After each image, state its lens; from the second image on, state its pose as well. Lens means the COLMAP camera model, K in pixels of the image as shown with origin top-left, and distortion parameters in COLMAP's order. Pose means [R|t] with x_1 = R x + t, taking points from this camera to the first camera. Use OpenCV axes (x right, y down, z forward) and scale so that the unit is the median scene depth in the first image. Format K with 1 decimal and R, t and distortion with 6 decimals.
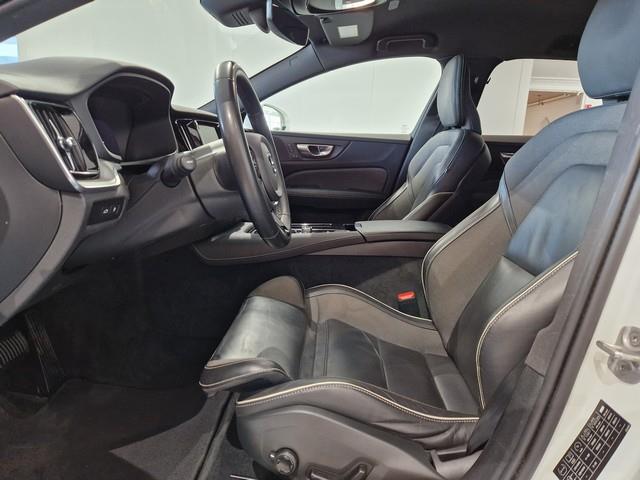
lens RADIAL K [[430.7, 0, 298.4], [0, 430.7, 257.6], [0, 0, 1]] dist [0.038121, 0.000967]
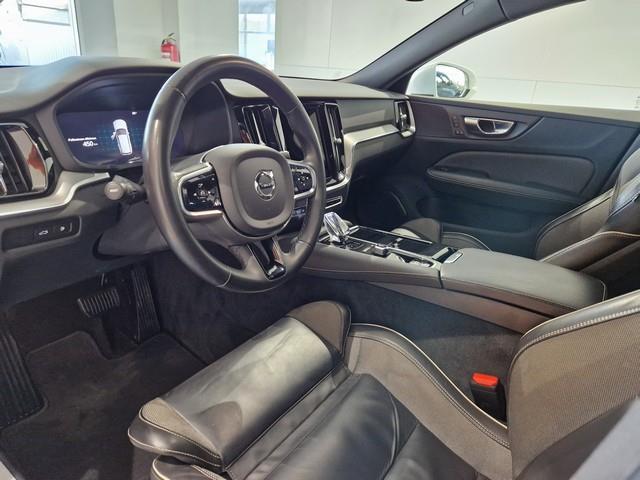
lens RADIAL K [[424.2, 0, 311.4], [0, 424.2, 238.0], [0, 0, 1]] dist [0.032647, -0.027366]
pose [[0.827029, 0.210427, -0.521290, 0.237569], [-0.149755, 0.976259, 0.156496, -0.142028], [0.541845, -0.051361, 0.838907, 0.214176]]
